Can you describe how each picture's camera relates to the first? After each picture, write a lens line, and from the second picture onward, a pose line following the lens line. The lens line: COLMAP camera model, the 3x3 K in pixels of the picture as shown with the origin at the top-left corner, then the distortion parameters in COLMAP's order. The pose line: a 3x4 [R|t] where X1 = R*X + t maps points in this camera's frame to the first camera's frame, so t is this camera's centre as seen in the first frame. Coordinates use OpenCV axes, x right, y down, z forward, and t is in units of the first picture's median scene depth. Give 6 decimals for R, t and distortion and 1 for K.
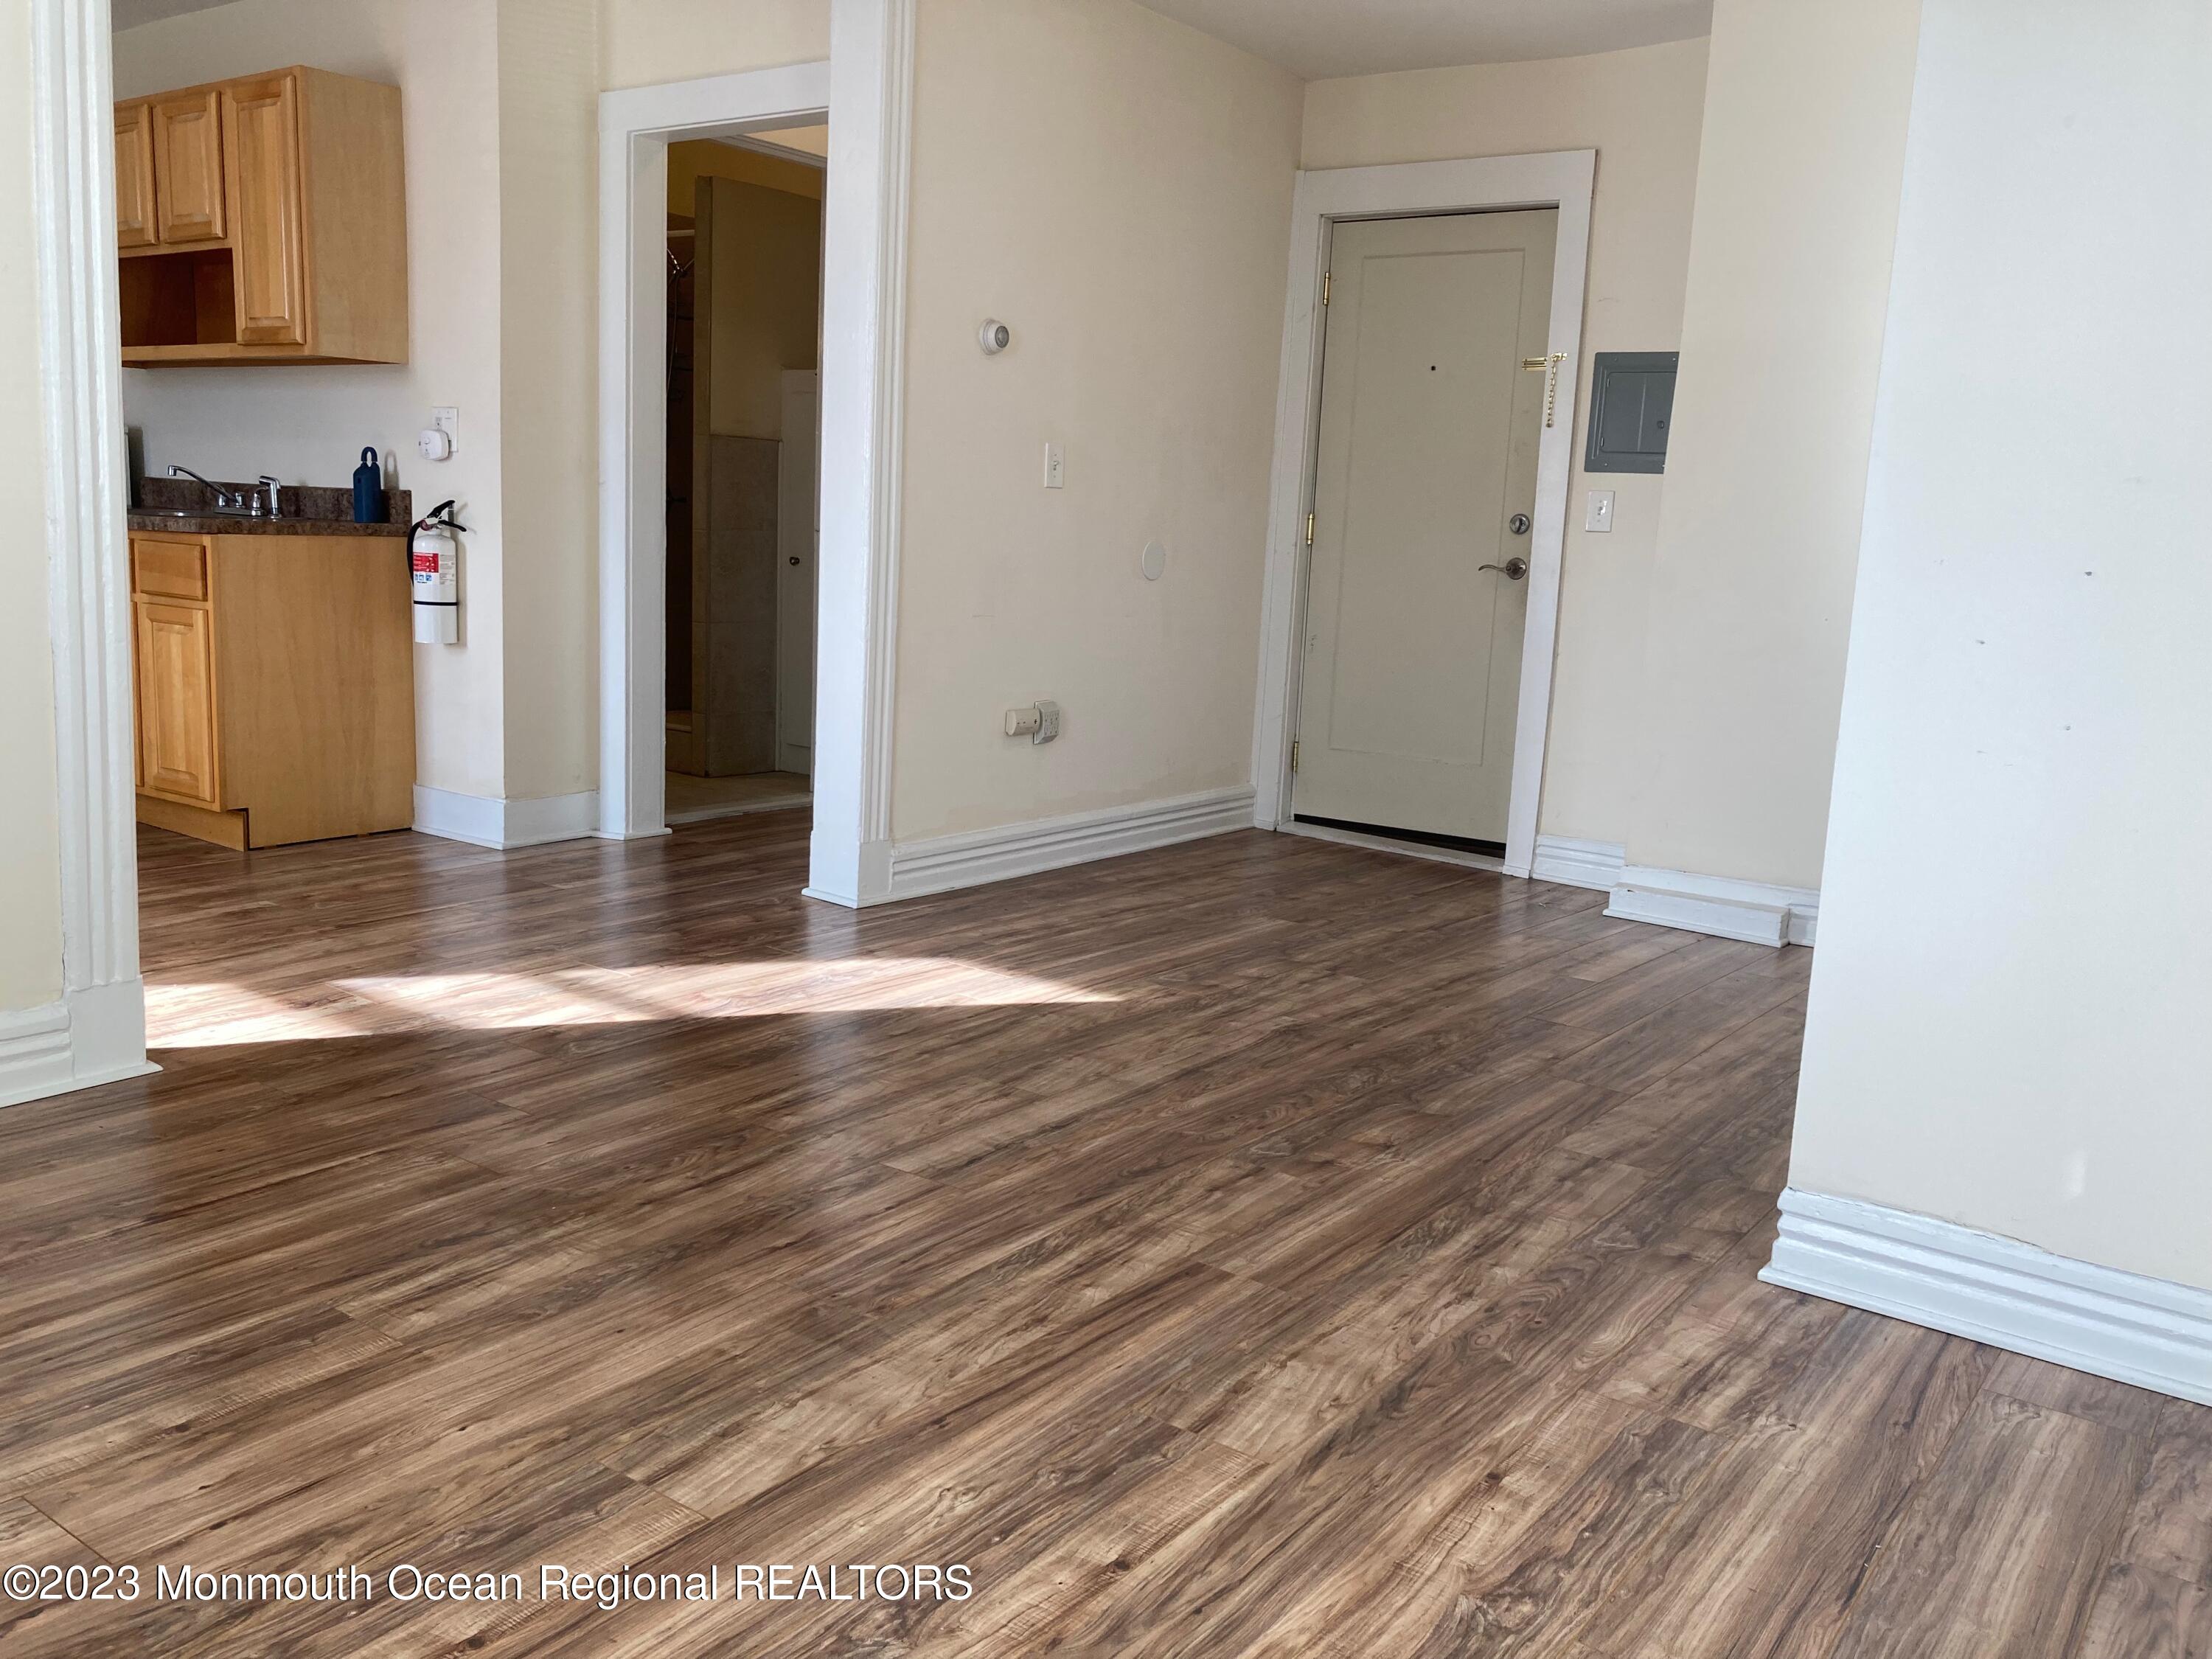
lens RADIAL K [[1806.7, 0, 1094.6], [0, 1806.7, 833.1], [0, 0, 1]] dist [0.018999, -0.012758]
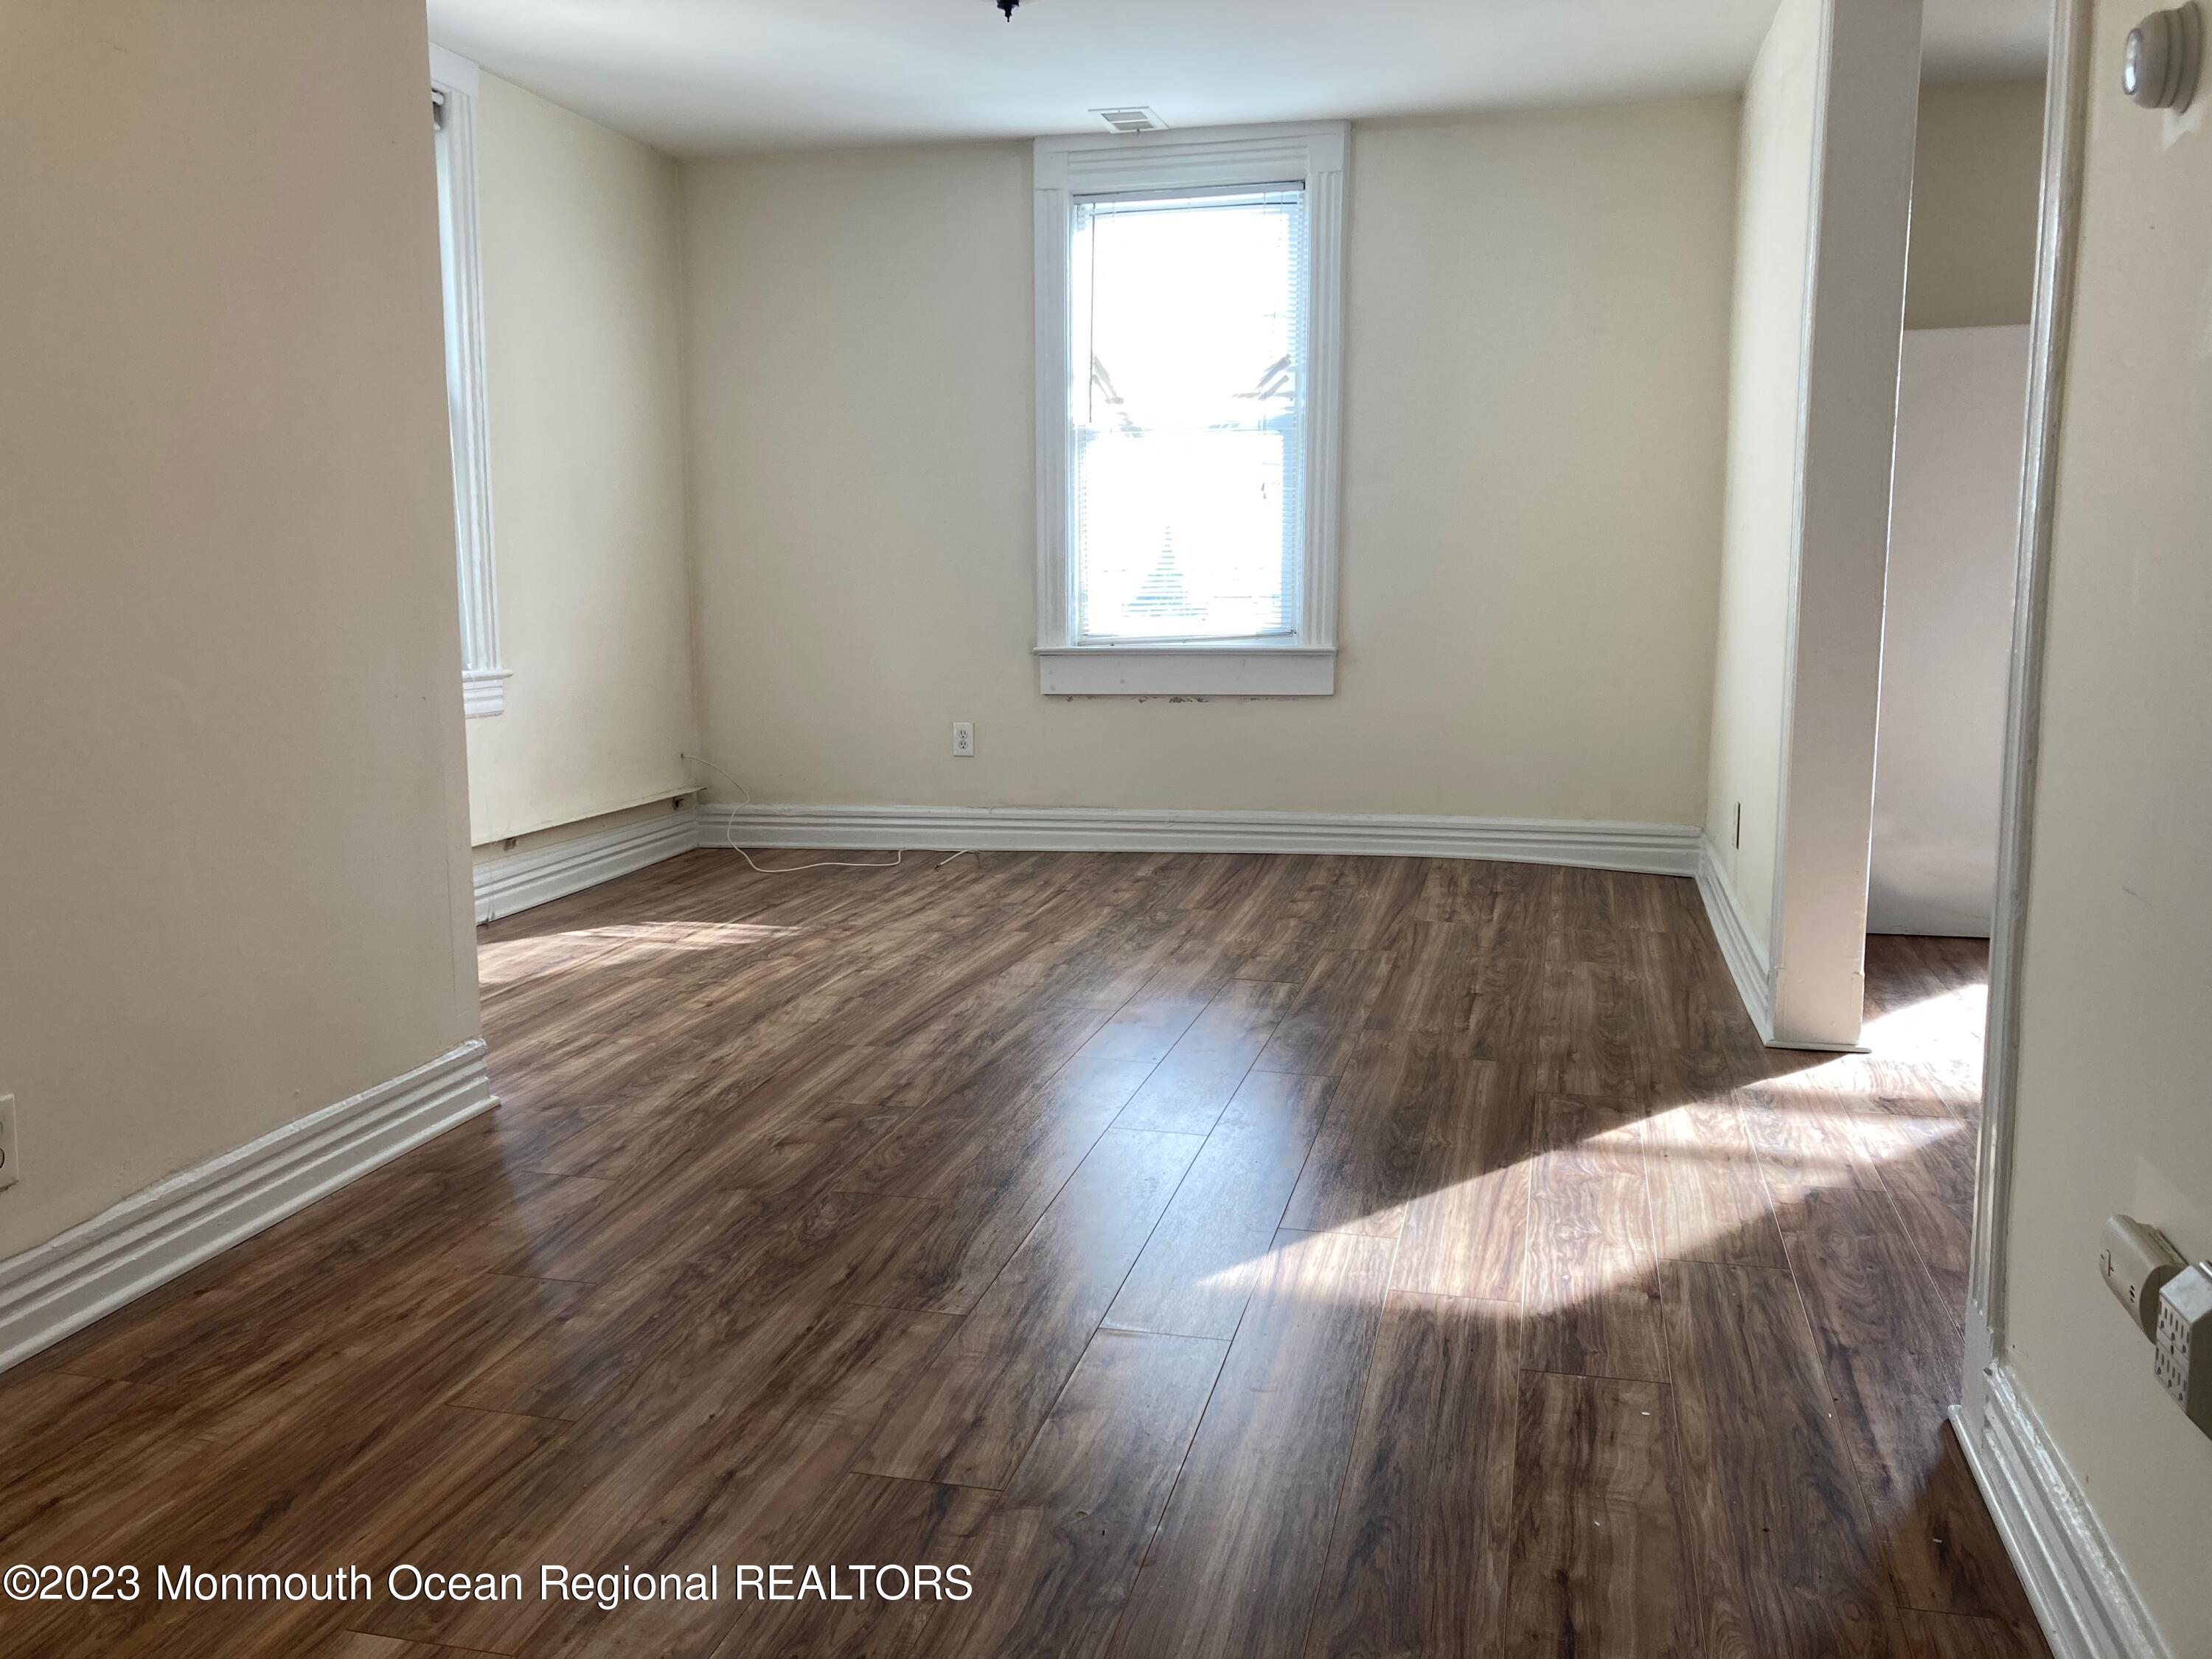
lens RADIAL K [[1806.7, 0, 1092.1], [0, 1806.7, 826.9], [0, 0, 1]] dist [0.018999, -0.012758]
pose [[-0.929976, 0.012087, -0.367420, 0.369187], [-0.102298, 0.951475, 0.290225, -0.326080], [0.353099, 0.307489, -0.883613, 1.890381]]
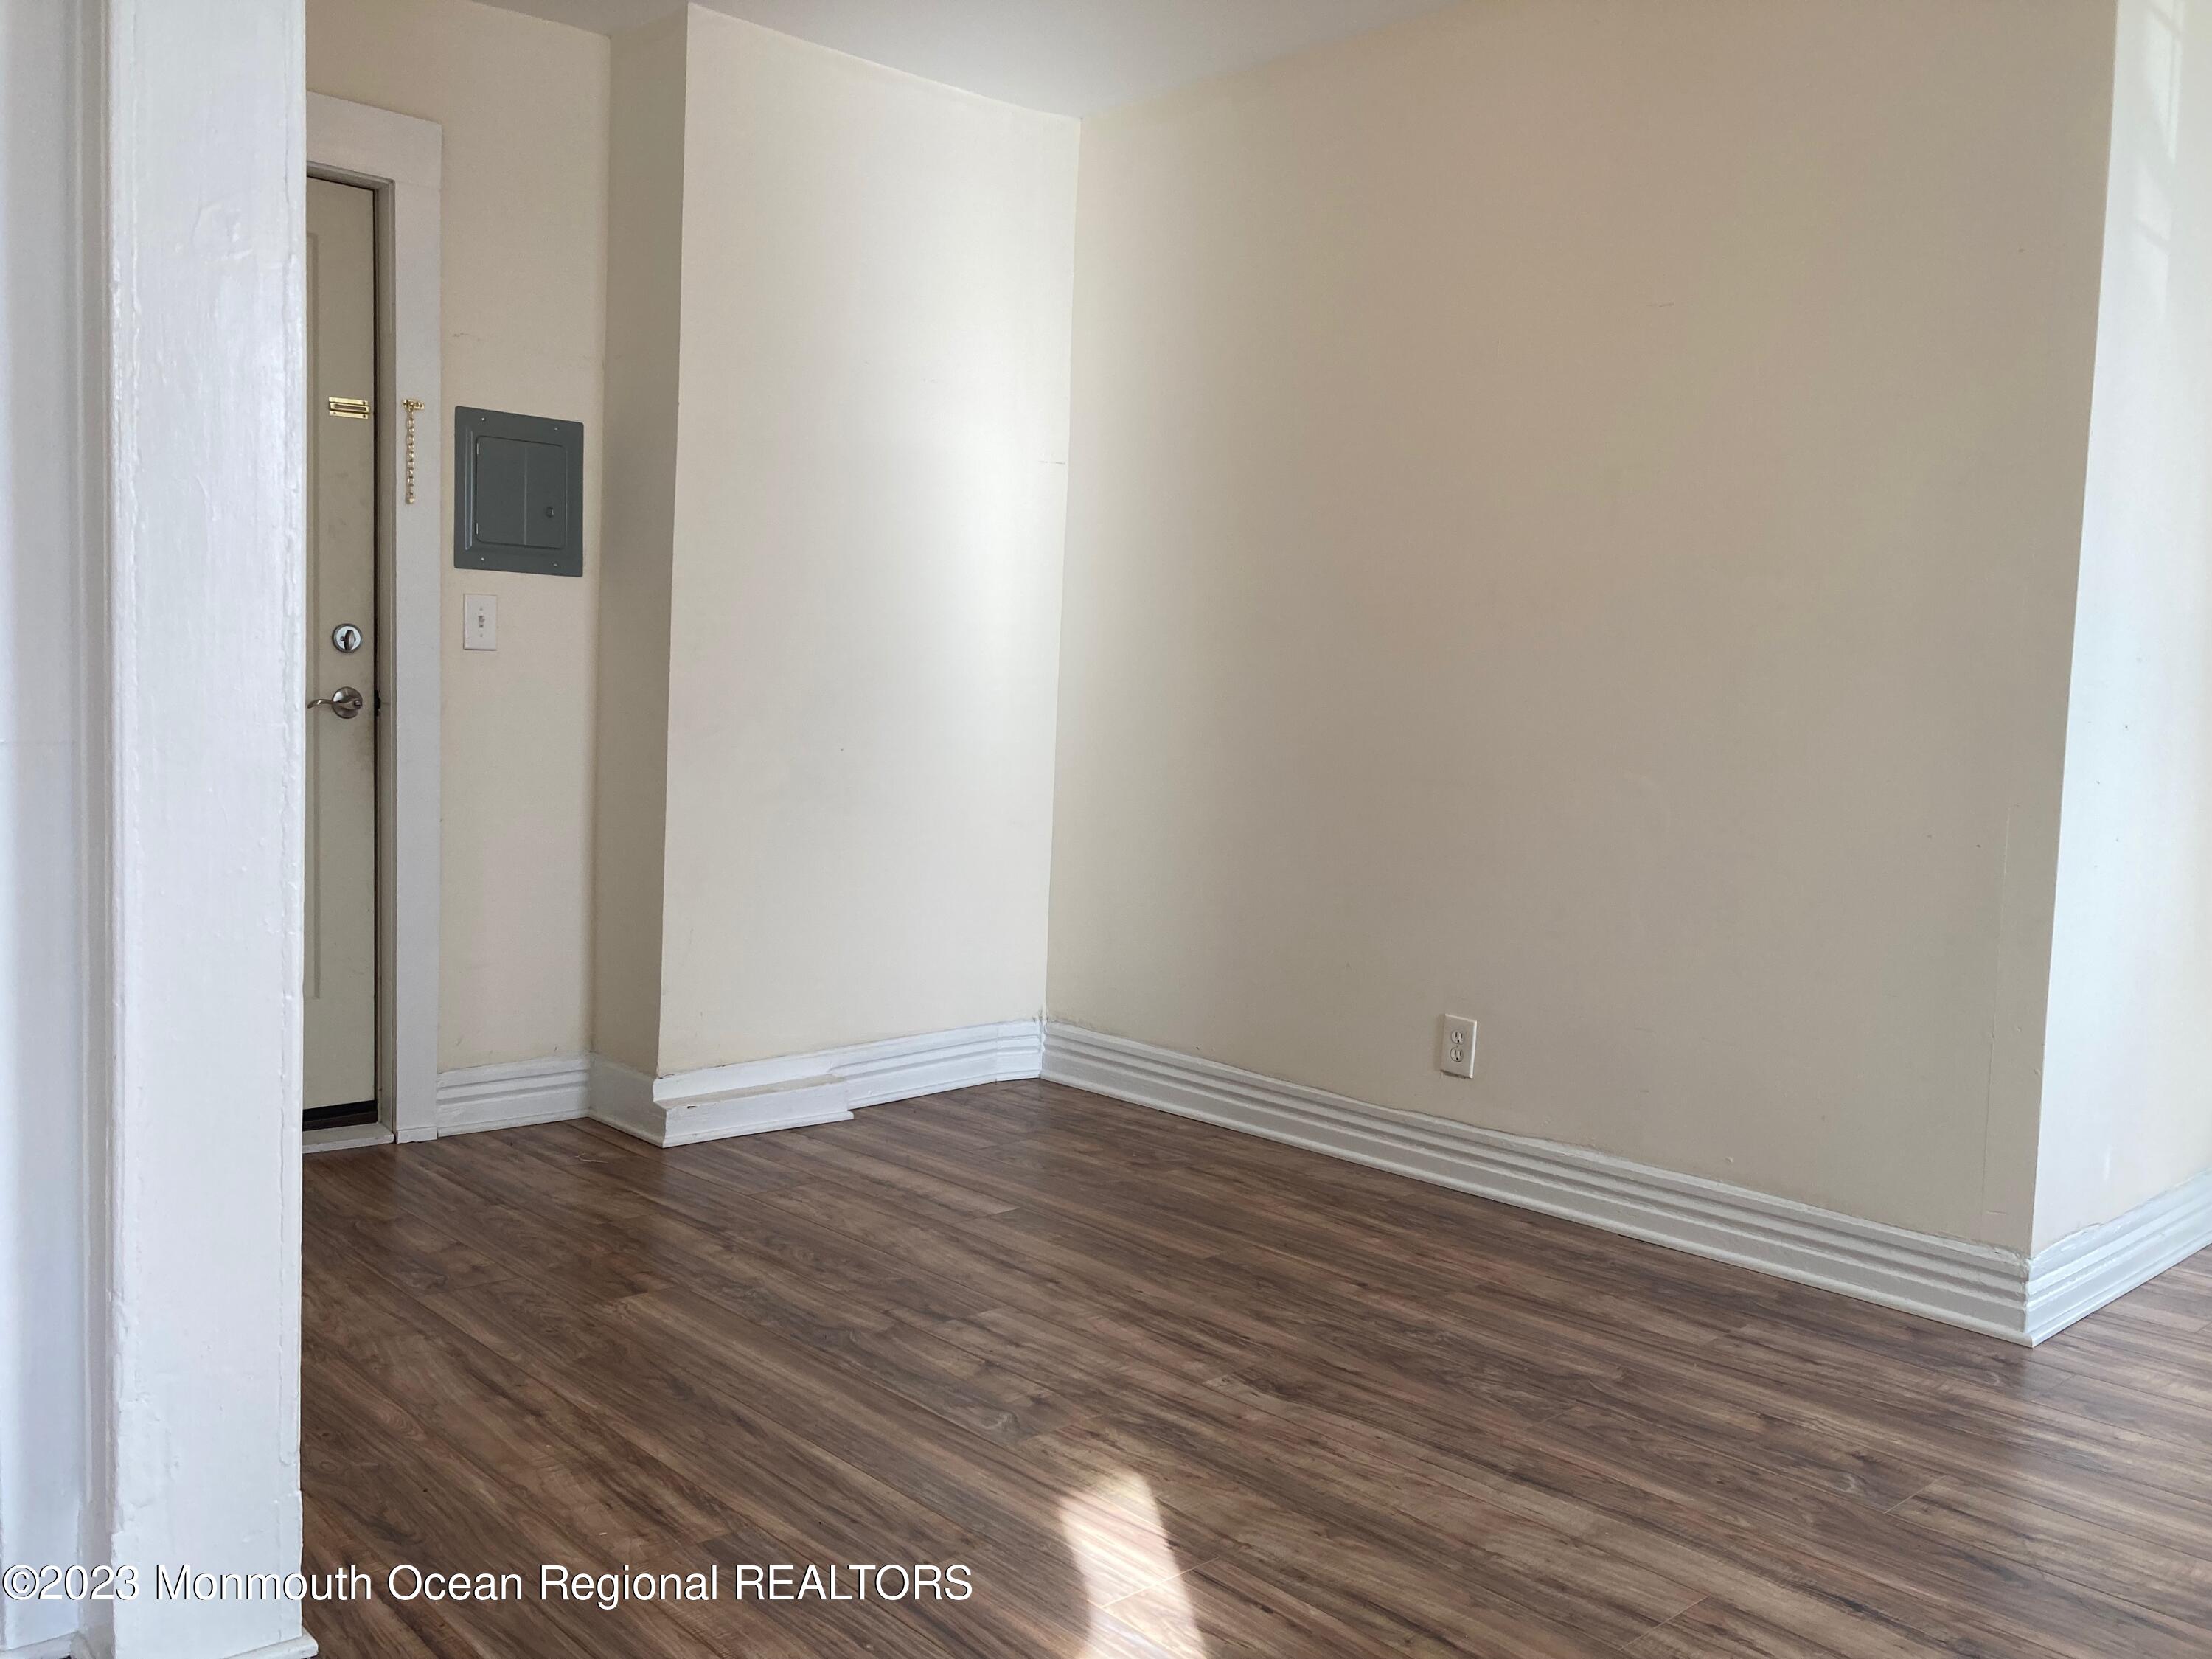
lens RADIAL K [[1806.7, 0, 1092.0], [0, 1806.7, 825.4], [0, 0, 1]] dist [0.018999, -0.012758]
pose [[0.202670, -0.123111, 0.971477, -0.682253], [0.144771, 0.984931, 0.094613, -0.224878], [-0.968486, 0.121466, 0.217439, 1.052534]]
